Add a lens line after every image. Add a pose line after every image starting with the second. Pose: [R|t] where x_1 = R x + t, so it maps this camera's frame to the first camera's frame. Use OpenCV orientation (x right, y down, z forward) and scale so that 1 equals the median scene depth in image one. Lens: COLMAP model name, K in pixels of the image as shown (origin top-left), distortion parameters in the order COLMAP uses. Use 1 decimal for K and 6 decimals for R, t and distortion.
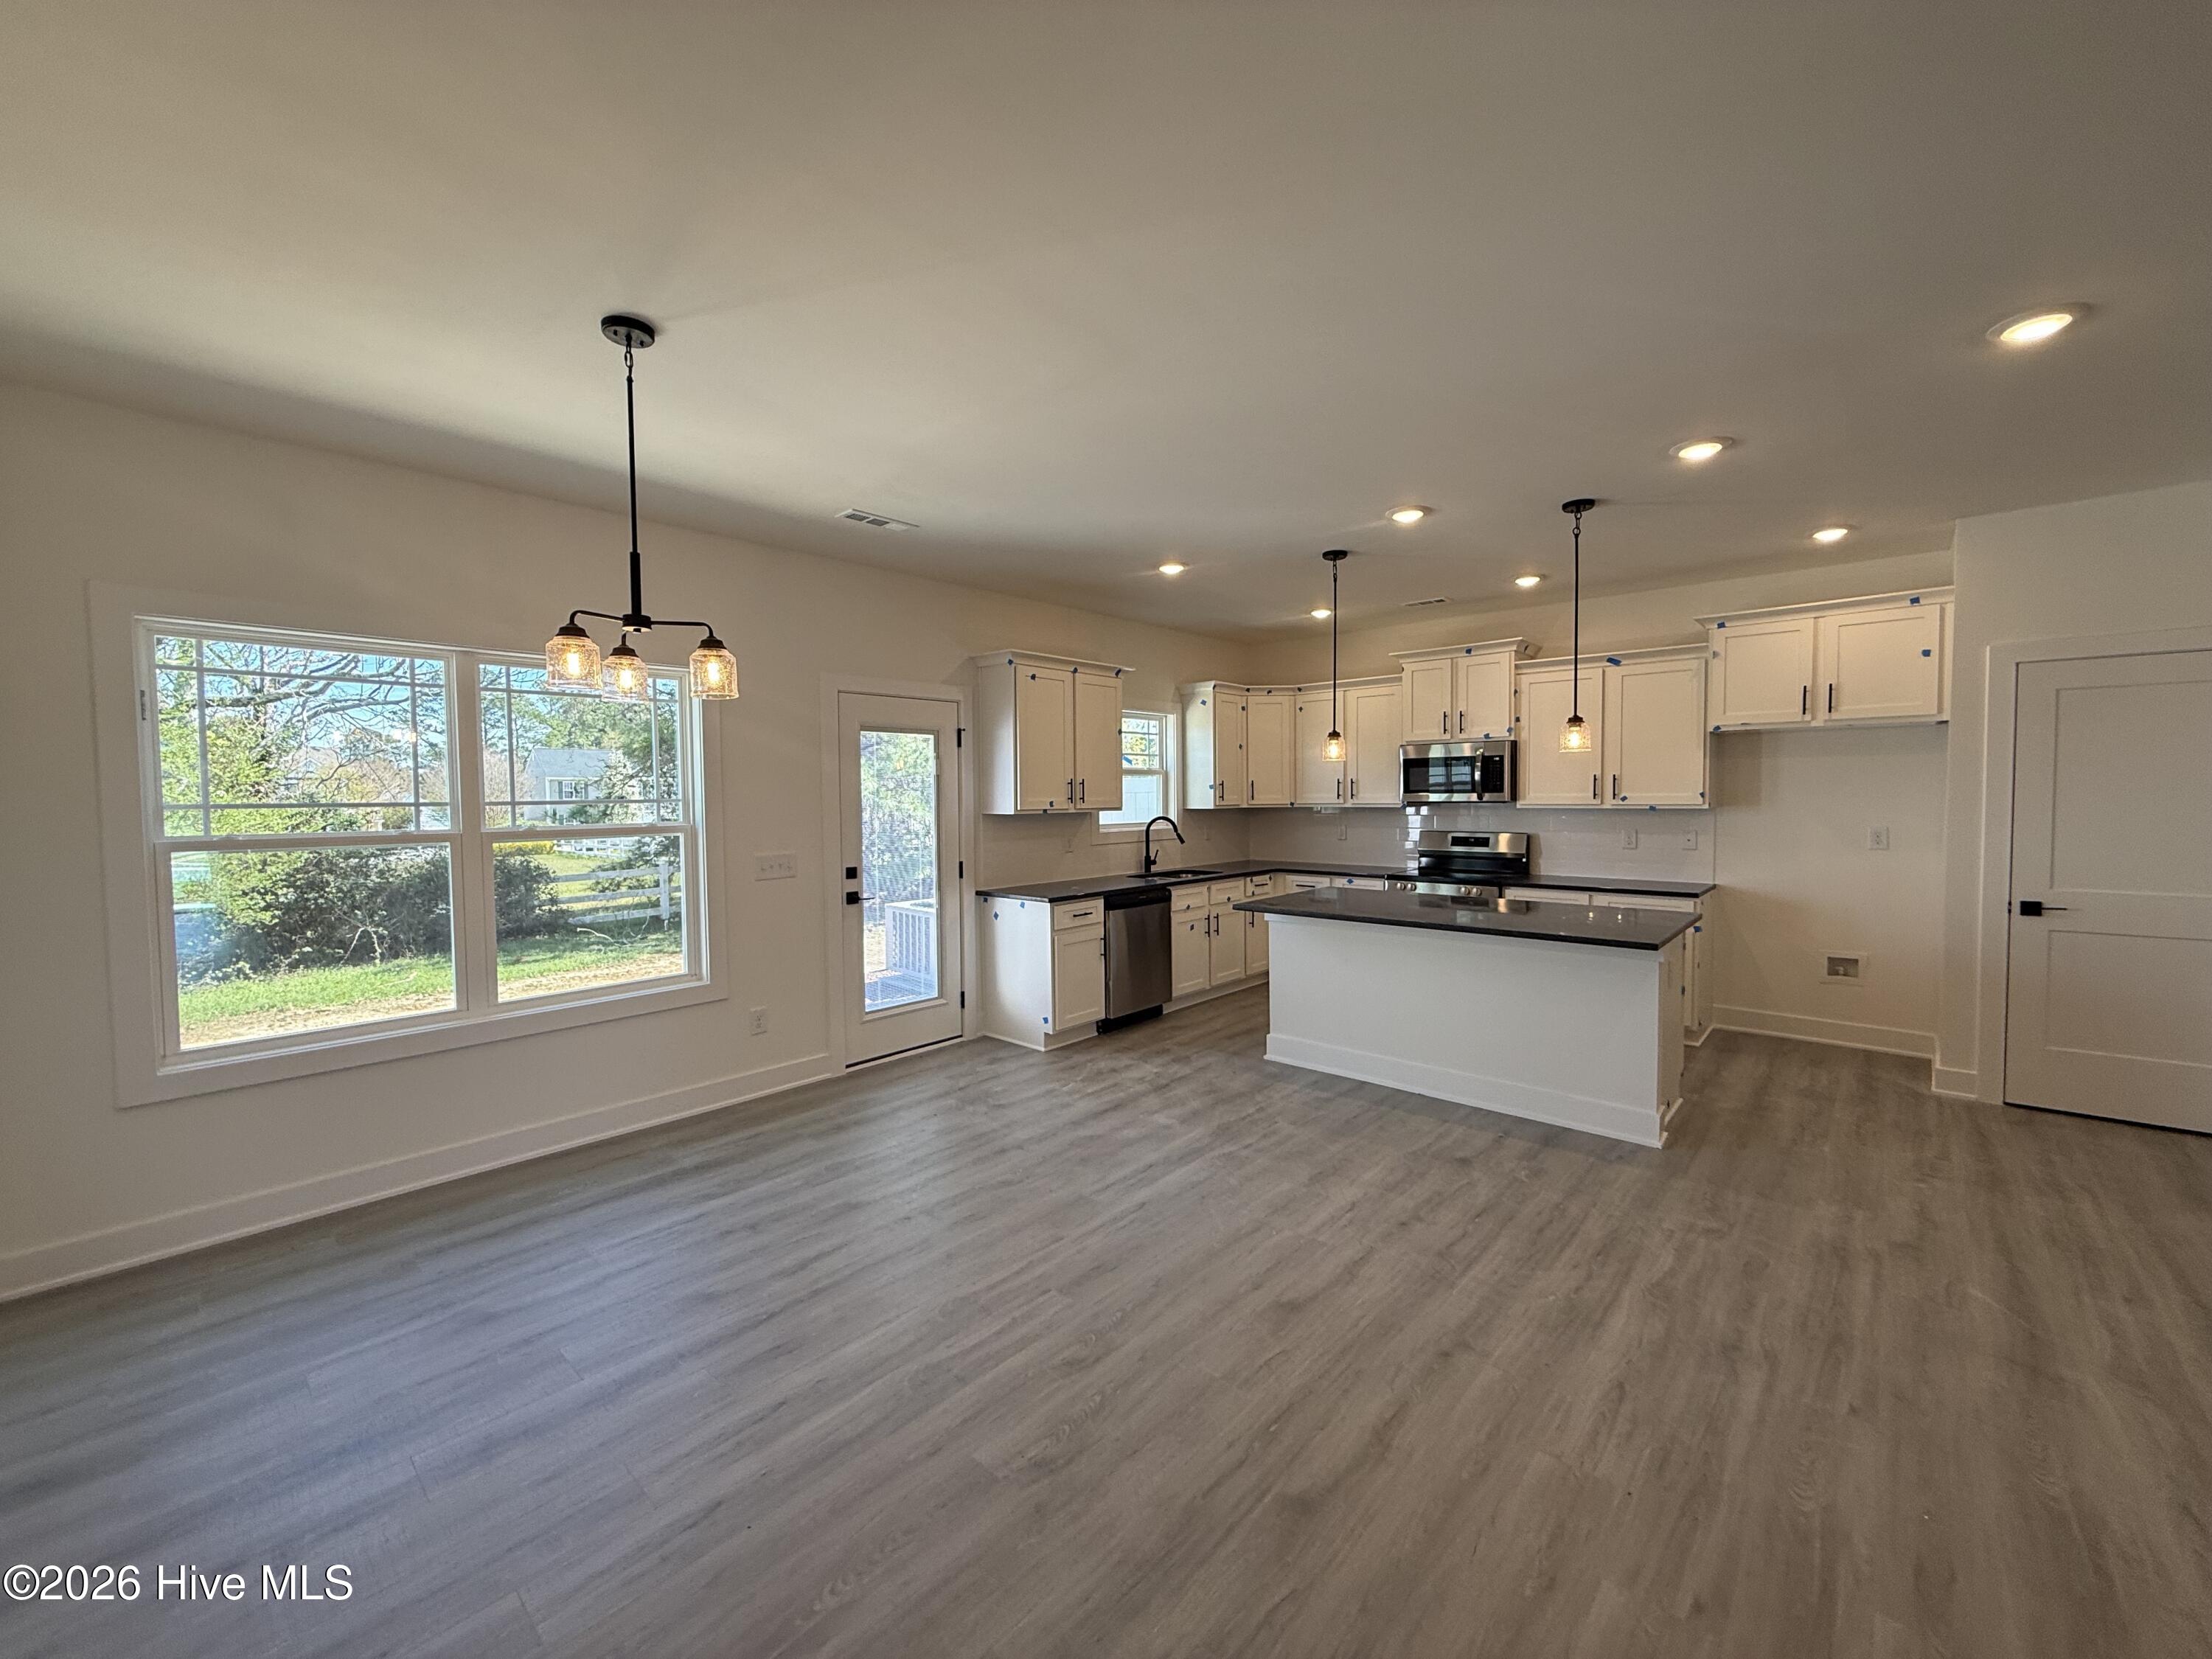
lens RADIAL K [[883.9, 0, 1106.0], [0, 883.9, 829.5], [0, 0, 1]] dist [0.001714, 0.000305]
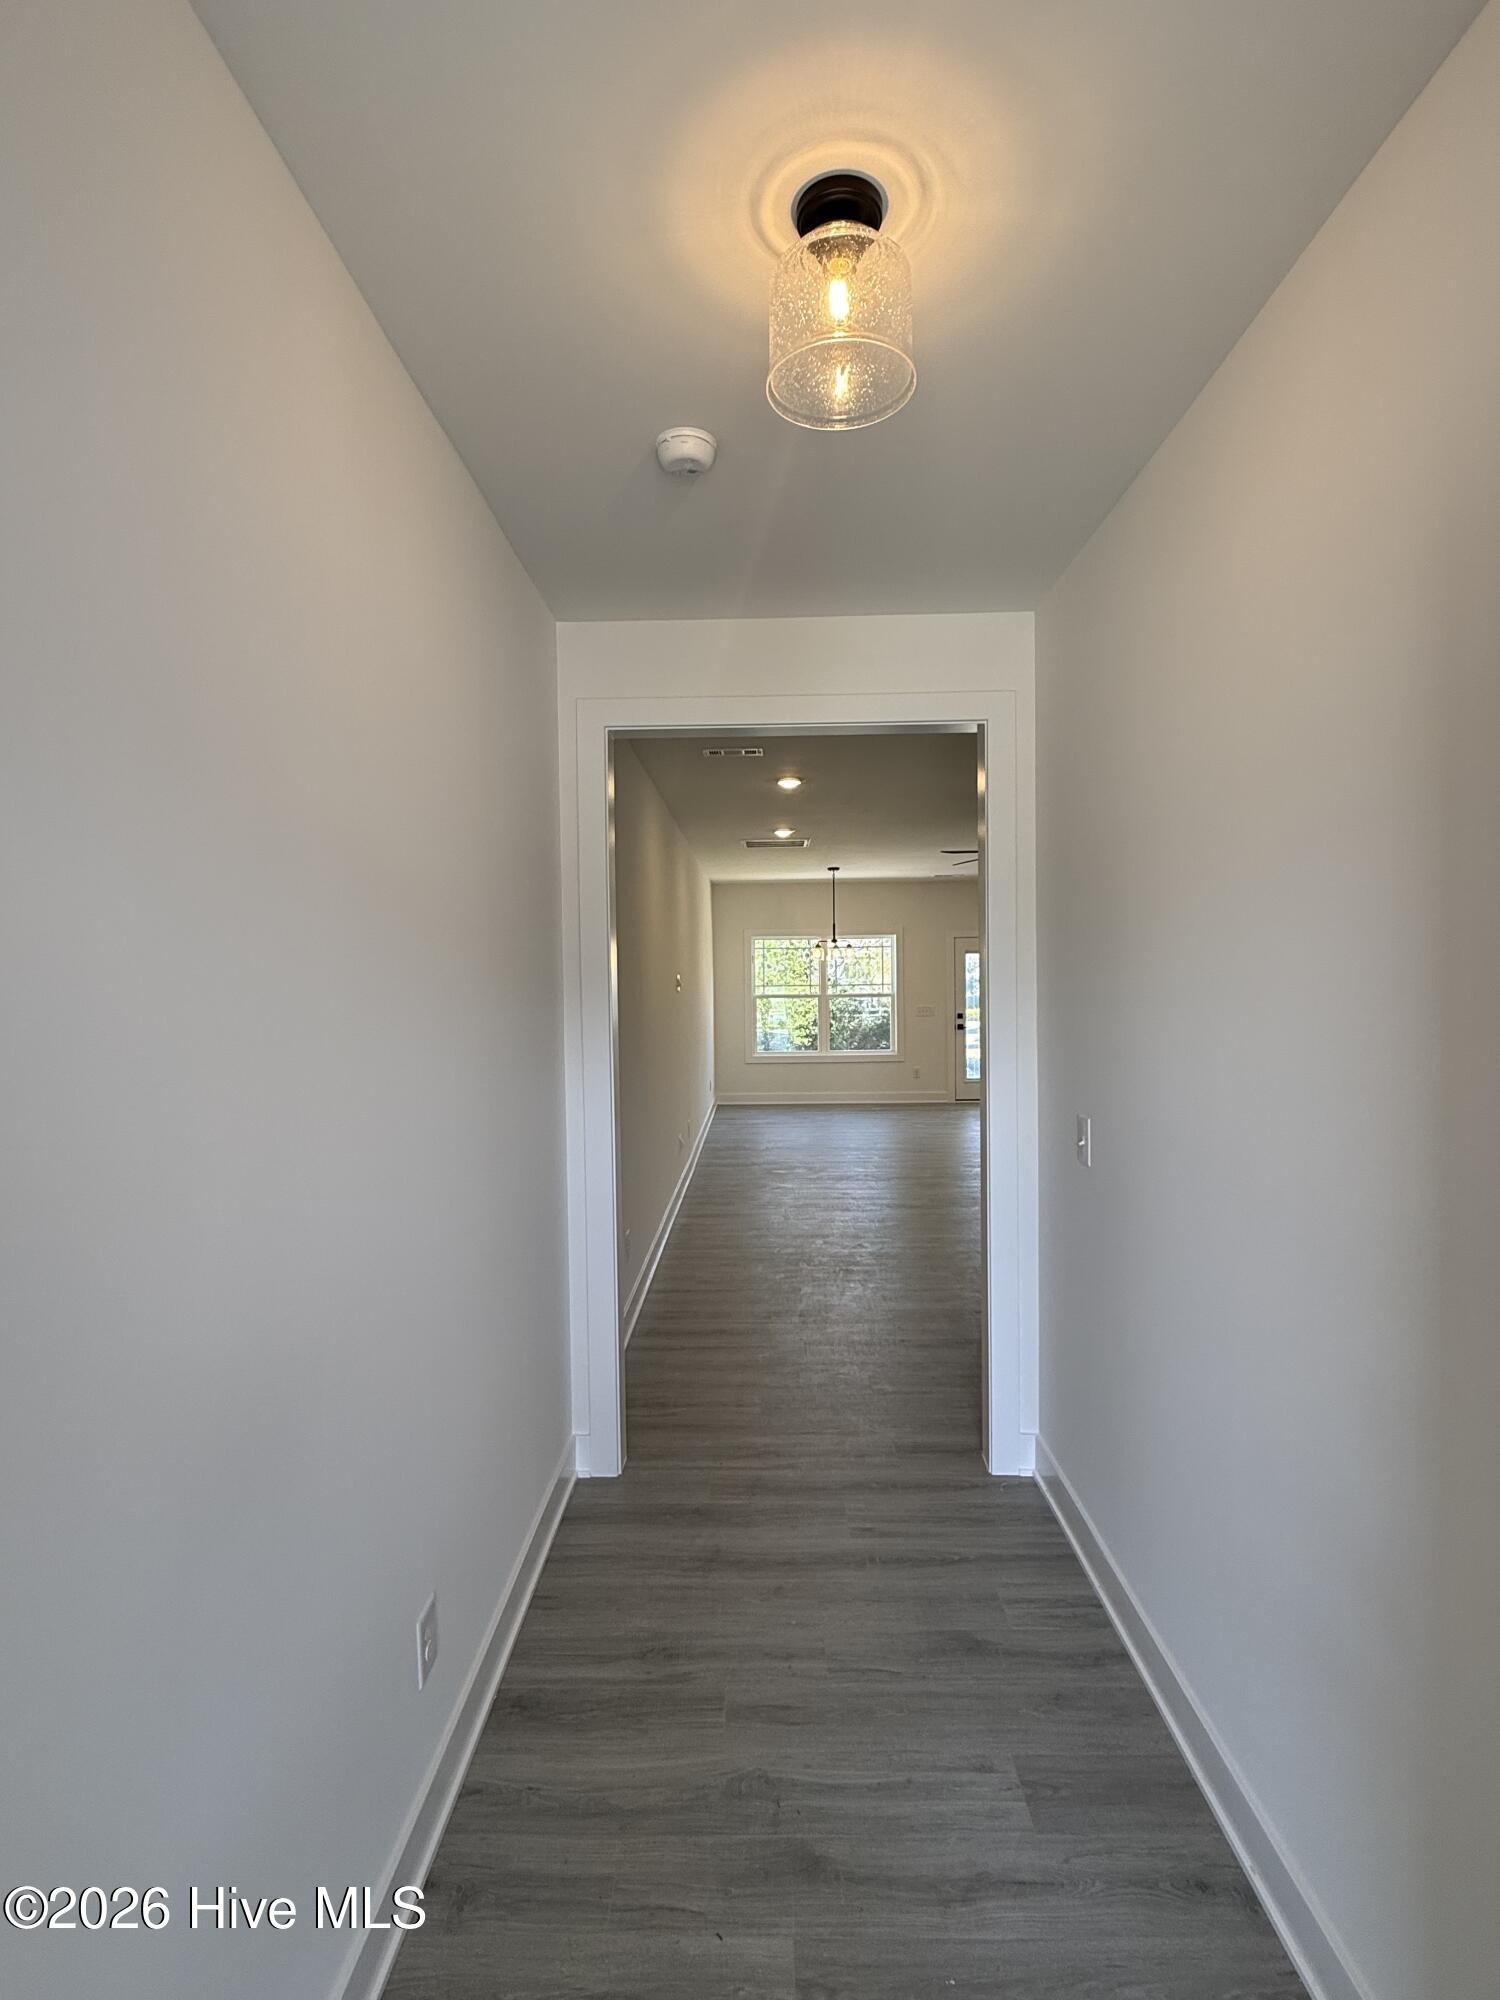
lens RADIAL K [[981.1, 0, 750.0], [0, 981.1, 1000.0], [0, 0, 1]] dist [0.009154, -0.000457]
pose [[0.659884, 0.020620, -0.751085, 1.128168], [-0.023417, 0.999702, 0.006872, 0.002874], [0.751003, 0.013054, 0.660170, -0.972366]]
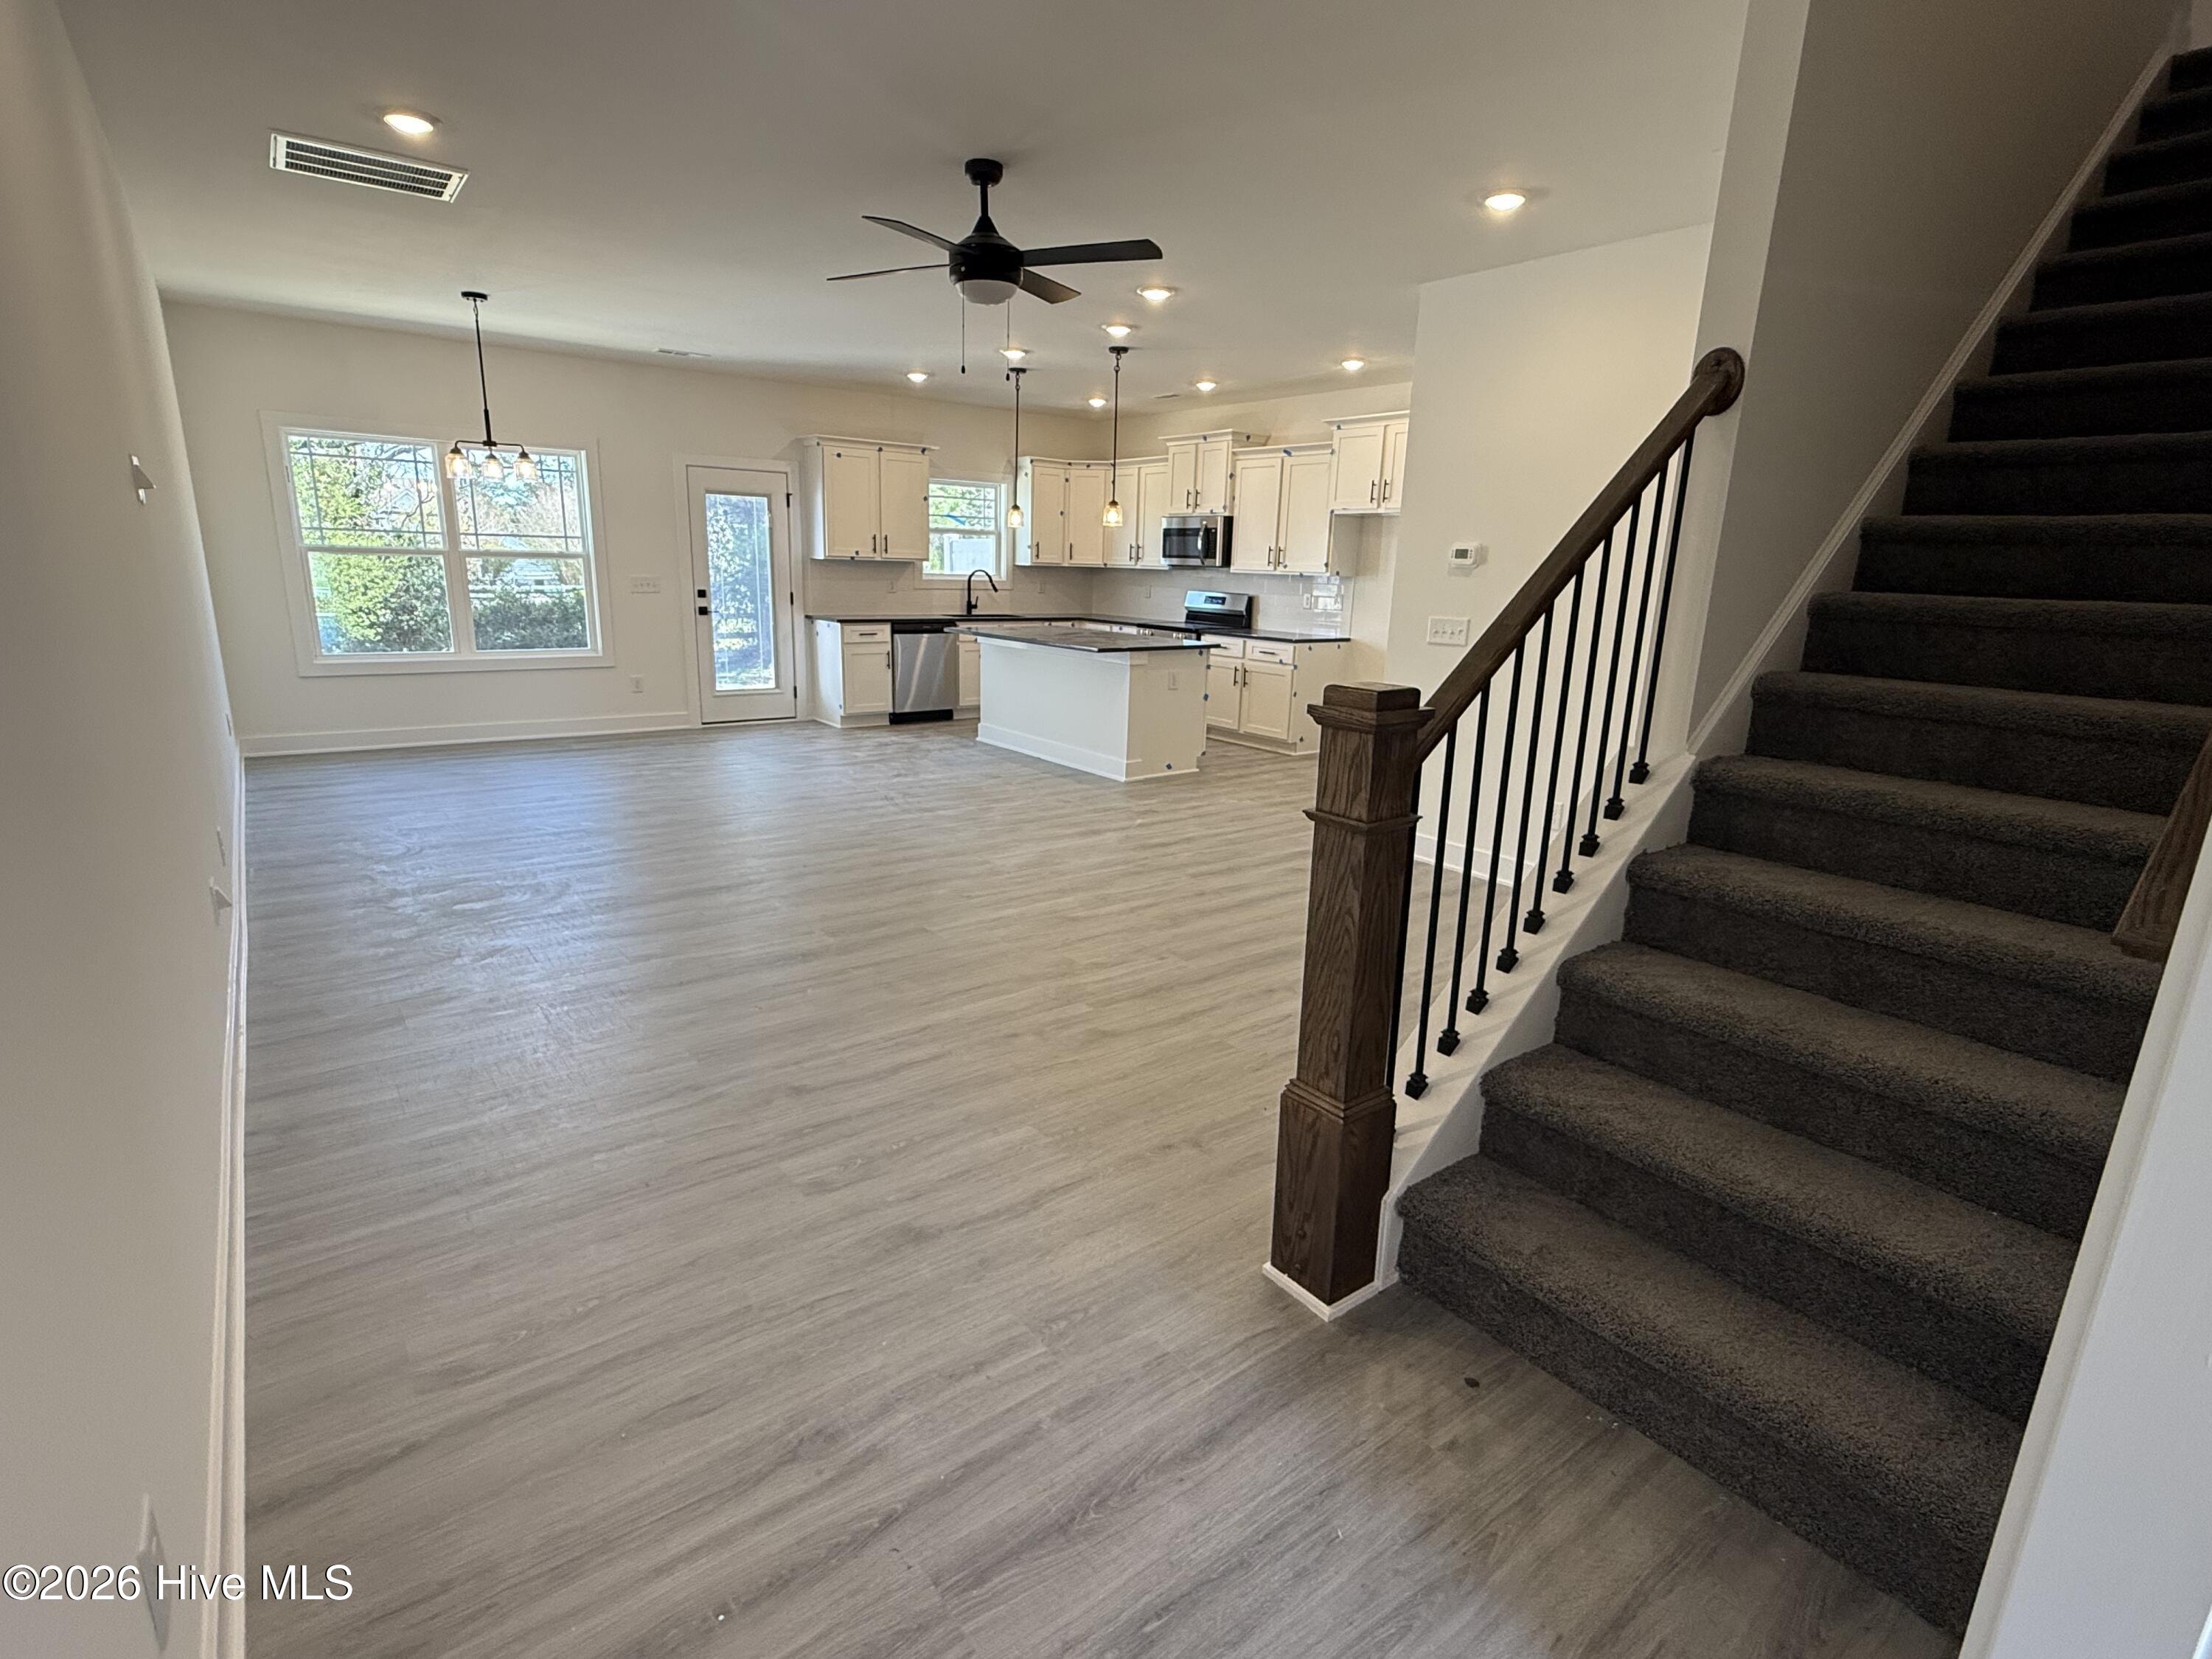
lens RADIAL K [[1085.1, 0, 1106.0], [0, 1085.1, 829.5], [0, 0, 1]] dist [0.009154, -0.000457]
pose [[0.982630, 0.081447, -0.166746, 0.637347], [-0.046688, 0.978139, 0.202645, 0.031340], [0.179605, -0.191340, 0.964951, -0.635802]]
